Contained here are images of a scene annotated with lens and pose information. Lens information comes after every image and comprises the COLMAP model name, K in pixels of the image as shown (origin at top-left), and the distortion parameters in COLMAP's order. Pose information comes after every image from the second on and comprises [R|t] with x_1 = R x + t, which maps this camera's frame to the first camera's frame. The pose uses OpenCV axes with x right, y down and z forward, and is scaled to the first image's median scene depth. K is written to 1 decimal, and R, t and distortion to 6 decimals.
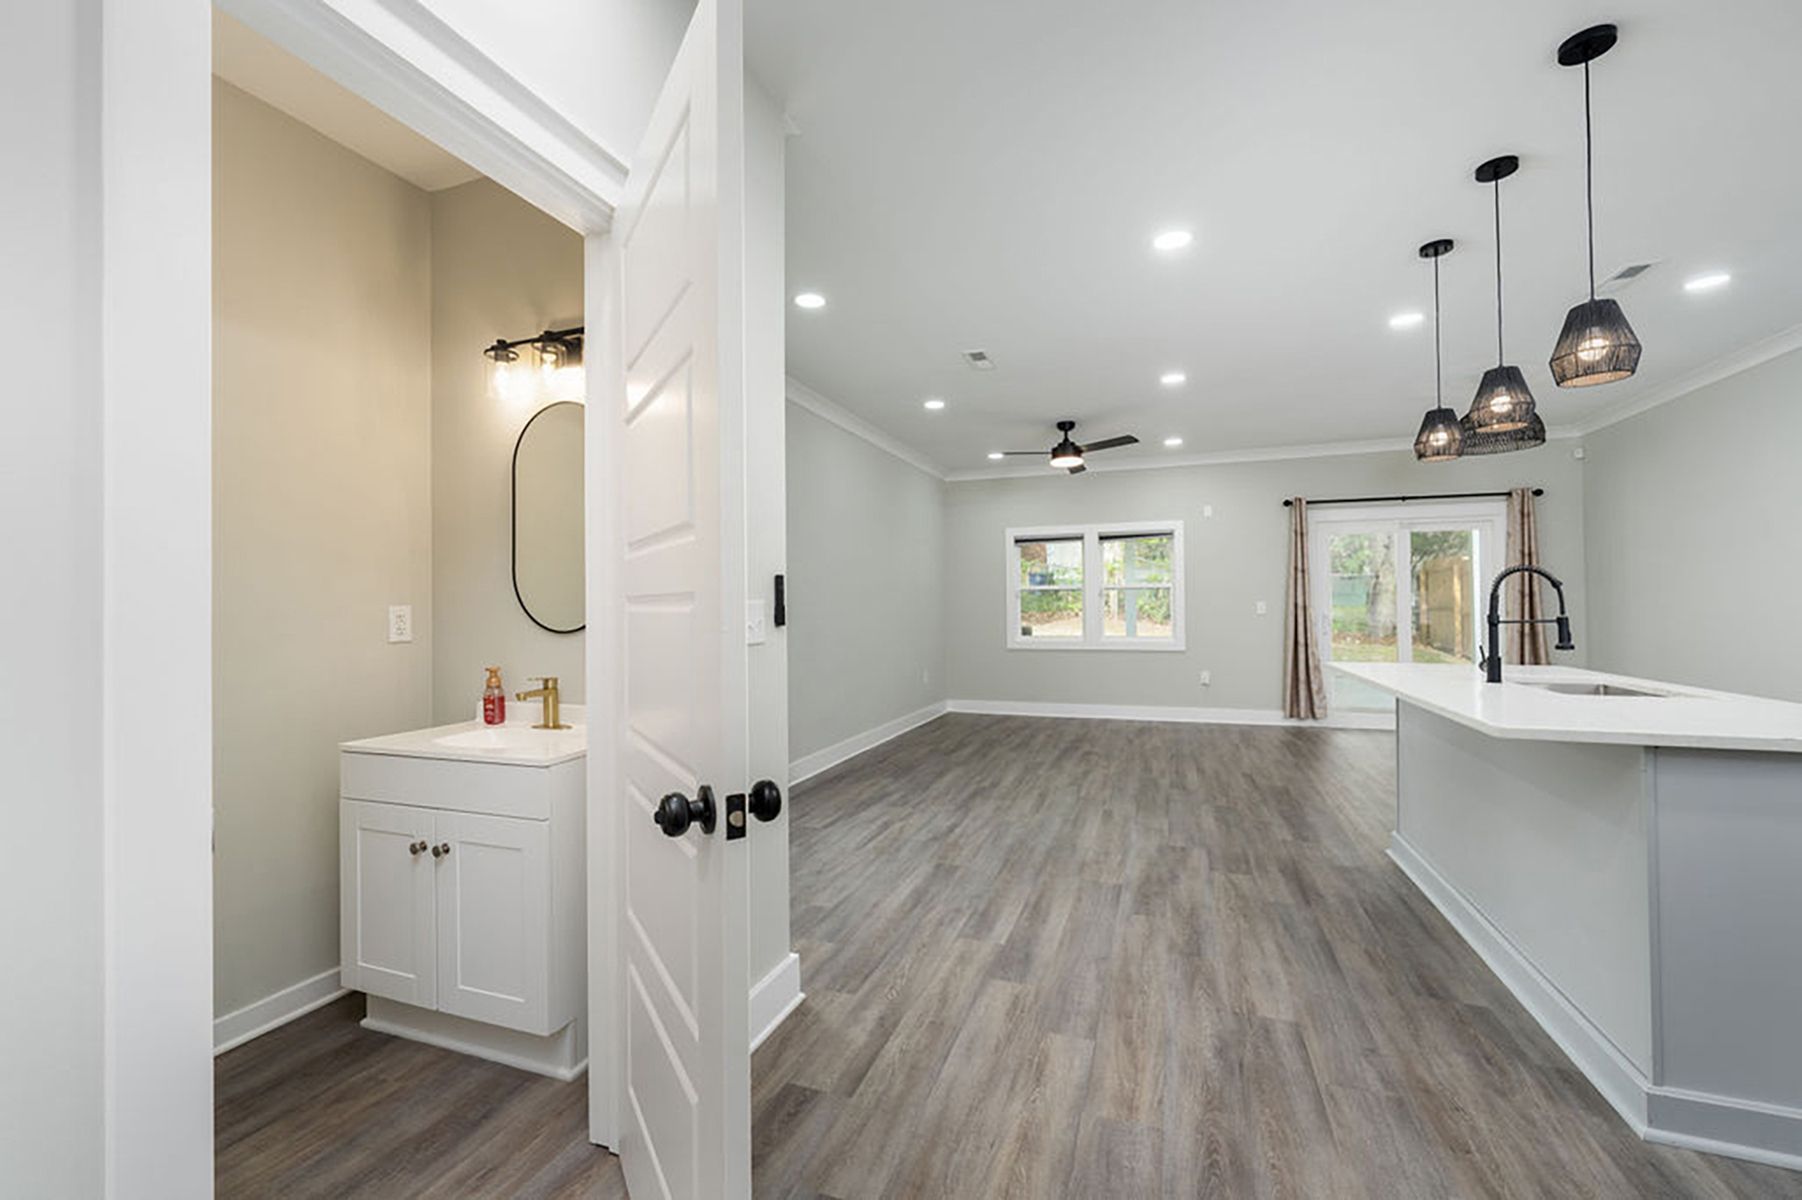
lens RADIAL K [[731.2, 0, 903.3], [0, 731.2, 602.2], [0, 0, 1]] dist [-0.000026, -0.000153]
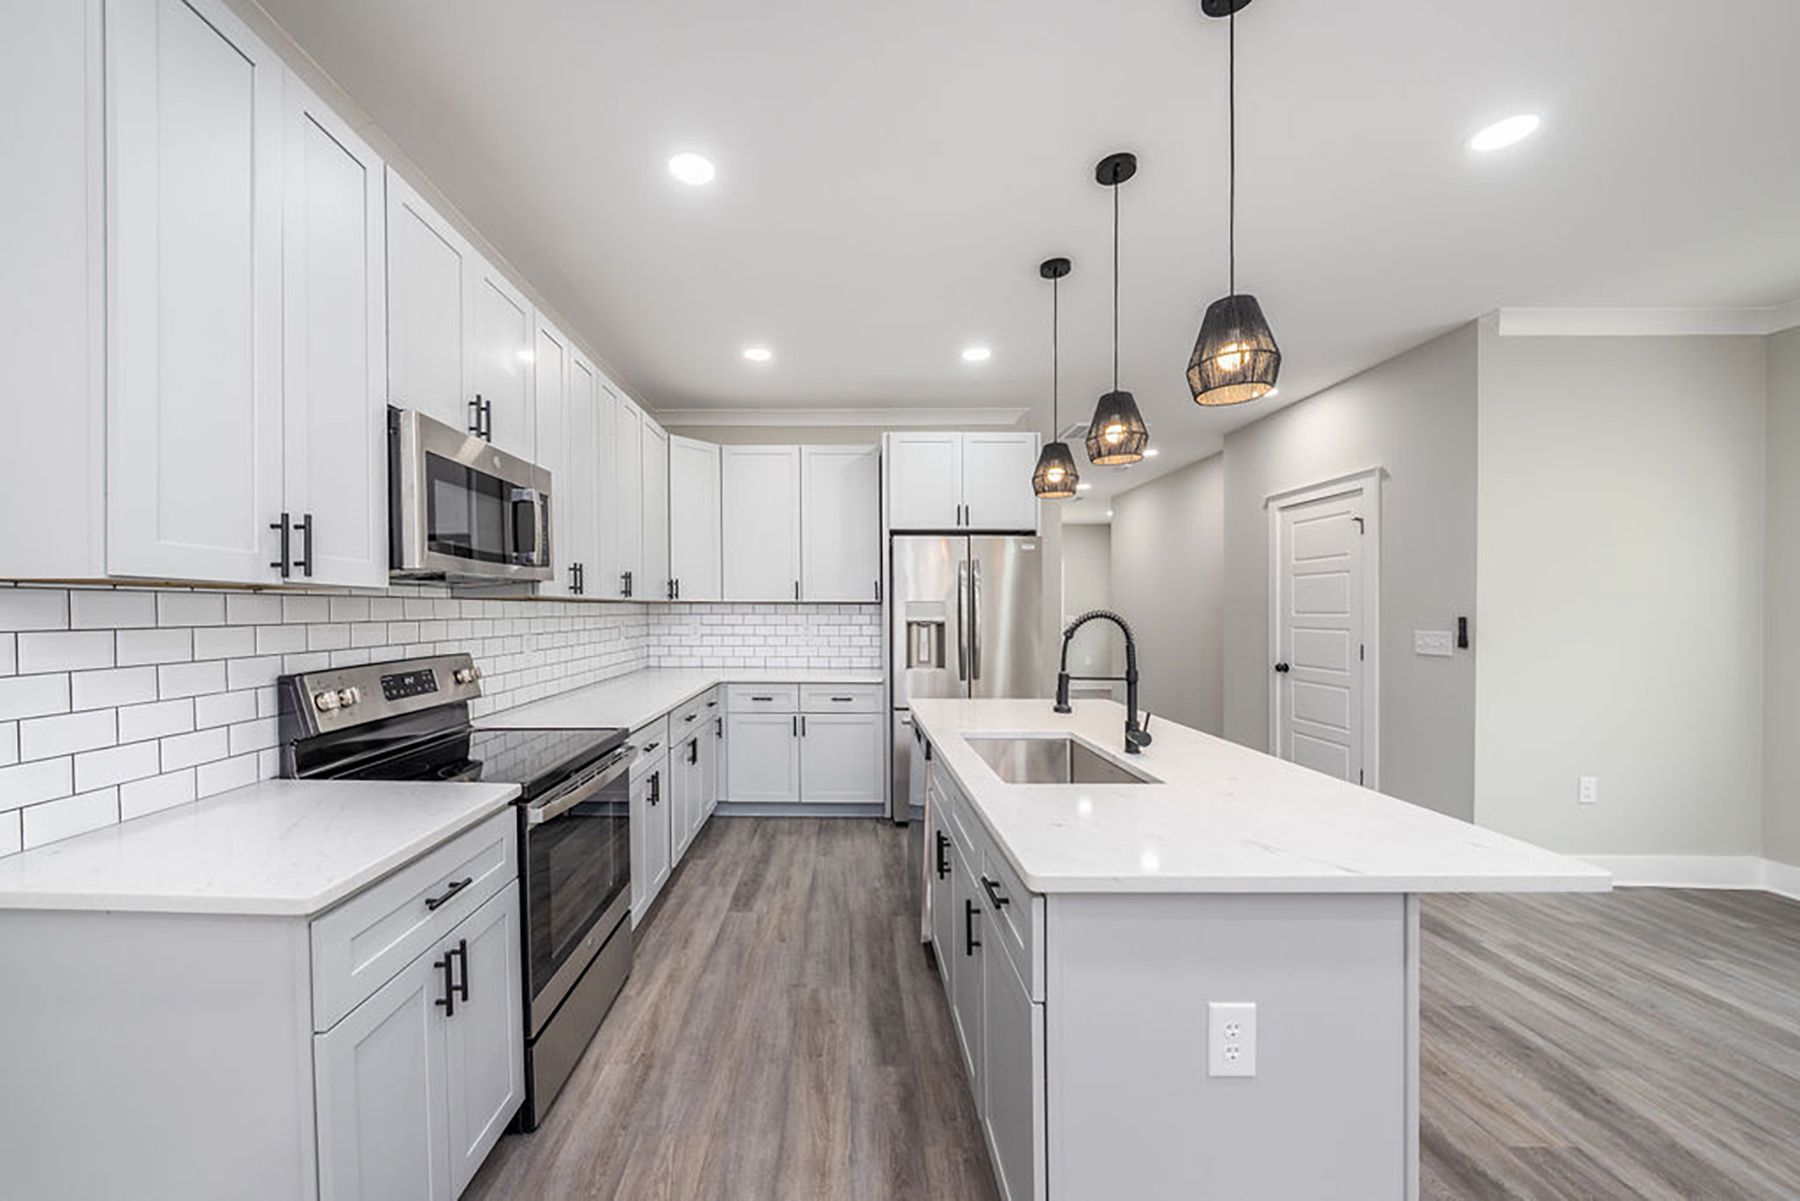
lens RADIAL K [[658.1, 0, 827.0], [0, 658.1, 614.6], [0, 0, 1]] dist [-0.006608, 0.000458]
pose [[-0.946496, 0.009765, -0.322569, 0.734030], [0.008876, 0.999952, 0.004227, -0.027647], [0.322594, 0.001138, -0.946537, 0.847884]]
